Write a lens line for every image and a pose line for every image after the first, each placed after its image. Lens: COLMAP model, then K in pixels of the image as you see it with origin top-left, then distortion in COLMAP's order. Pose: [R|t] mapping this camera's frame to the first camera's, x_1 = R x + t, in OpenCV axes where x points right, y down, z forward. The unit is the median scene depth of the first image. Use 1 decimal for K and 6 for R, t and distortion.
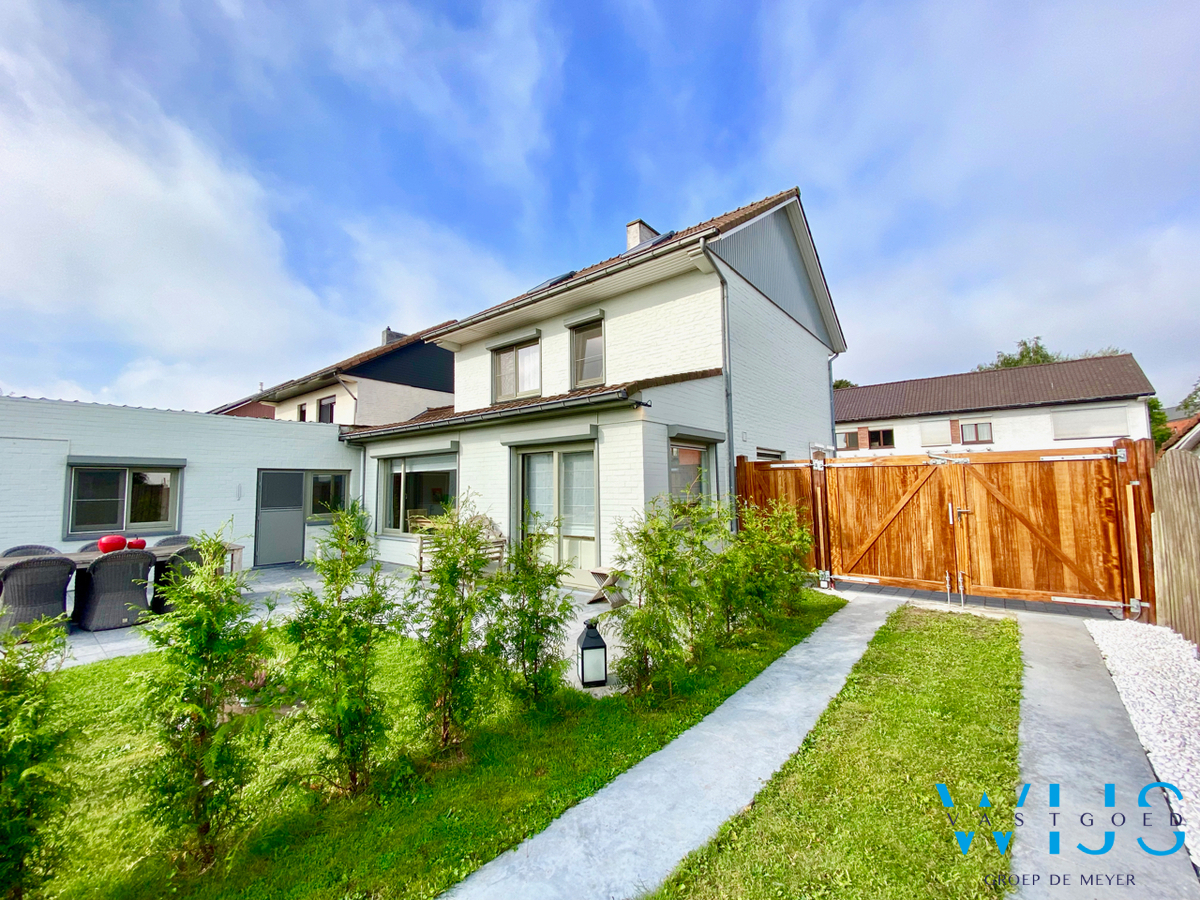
lens RADIAL K [[483.4, 0, 600.0], [0, 483.4, 450.0], [0, 0, 1]] dist [0.000395, -0.019229]
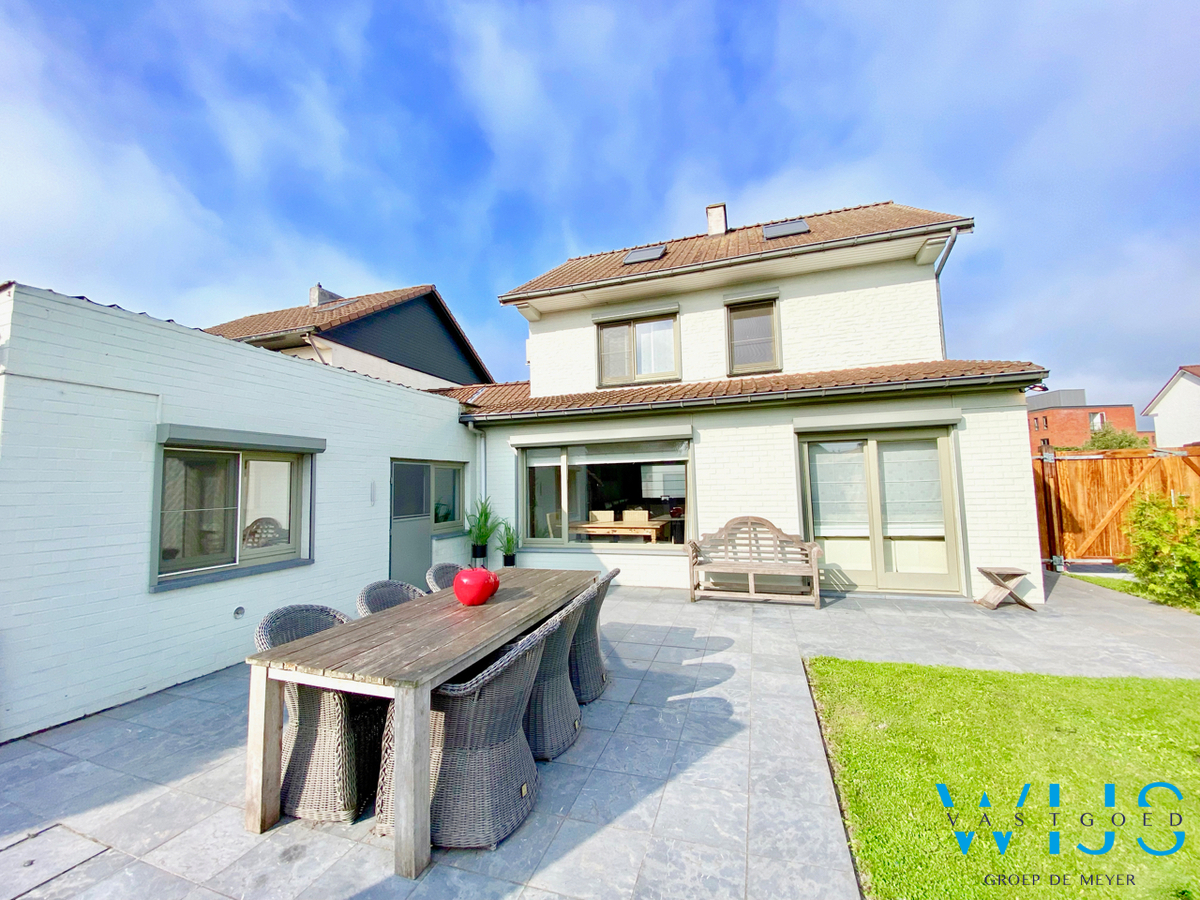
lens RADIAL K [[483.4, 0, 600.0], [0, 483.4, 450.0], [0, 0, 1]] dist [0.000395, -0.019229]
pose [[0.941409, 0.015299, 0.336921, -0.845423], [-0.014761, 0.999882, -0.004159, 0.033464], [-0.336945, -0.001058, 0.941524, 0.344421]]
